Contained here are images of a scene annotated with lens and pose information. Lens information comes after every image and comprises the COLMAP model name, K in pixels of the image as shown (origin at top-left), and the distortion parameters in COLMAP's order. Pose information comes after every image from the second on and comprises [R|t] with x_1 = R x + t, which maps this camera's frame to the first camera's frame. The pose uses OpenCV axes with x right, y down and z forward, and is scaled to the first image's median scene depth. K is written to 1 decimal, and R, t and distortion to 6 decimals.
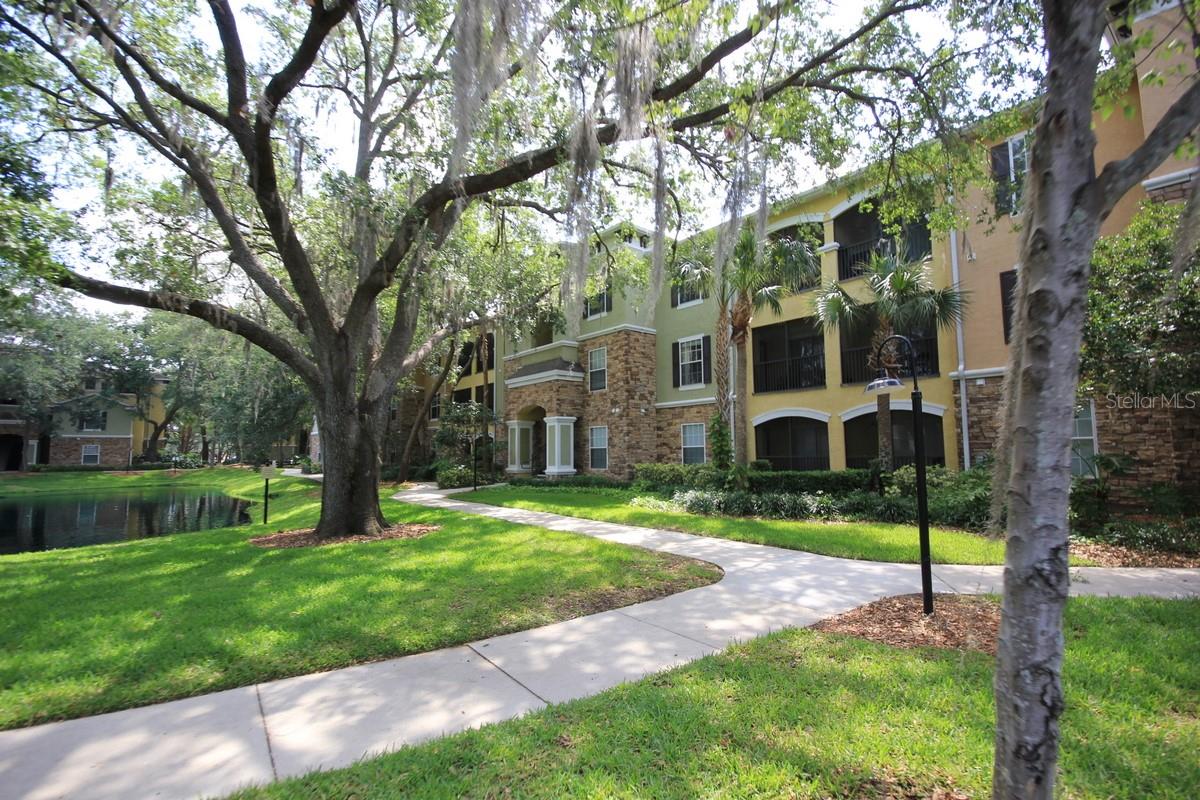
lens RADIAL K [[558.3, 0, 599.0], [0, 558.3, 405.9], [0, 0, 1]] dist [0.006631, -0.000235]
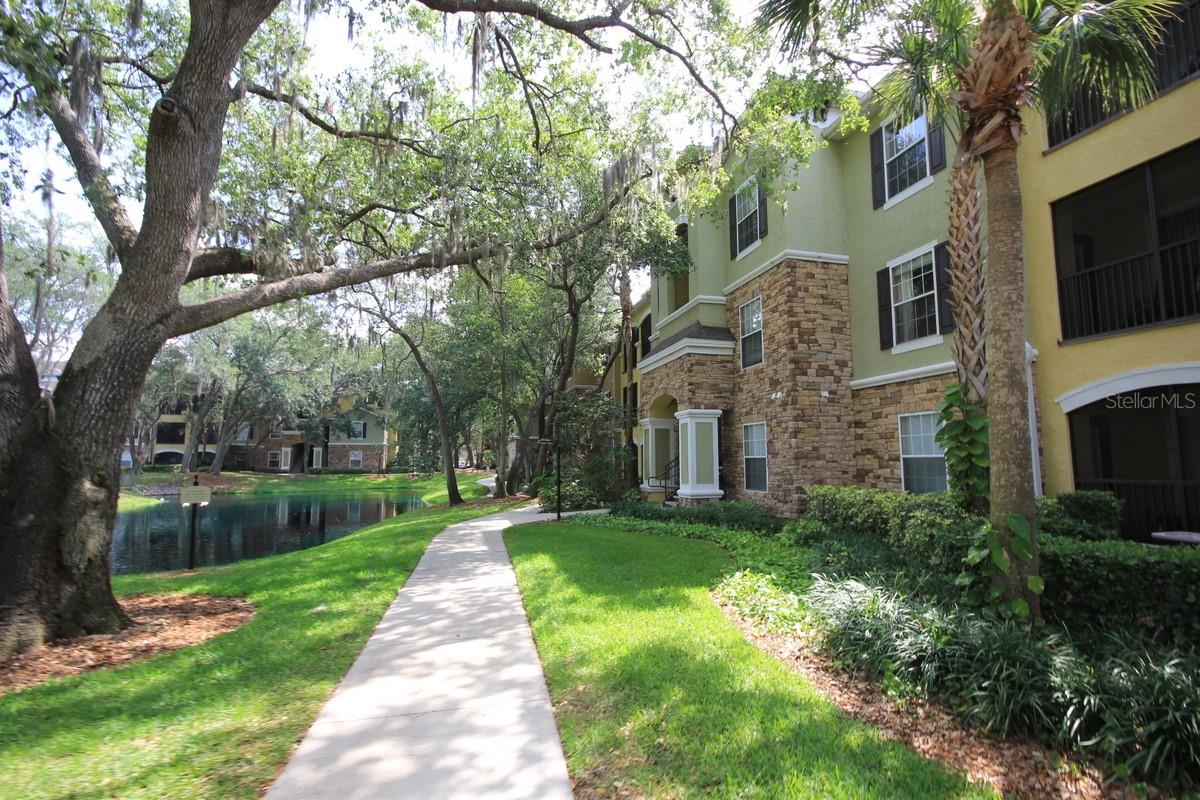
lens RADIAL K [[558.3, 0, 599.0], [0, 558.3, 405.9], [0, 0, 1]] dist [0.006631, -0.000235]
pose [[0.908488, -0.034506, -0.416484, 0.106906], [0.030520, 0.999402, -0.016227, 0.023213], [0.416795, 0.002031, 0.908998, 0.371065]]
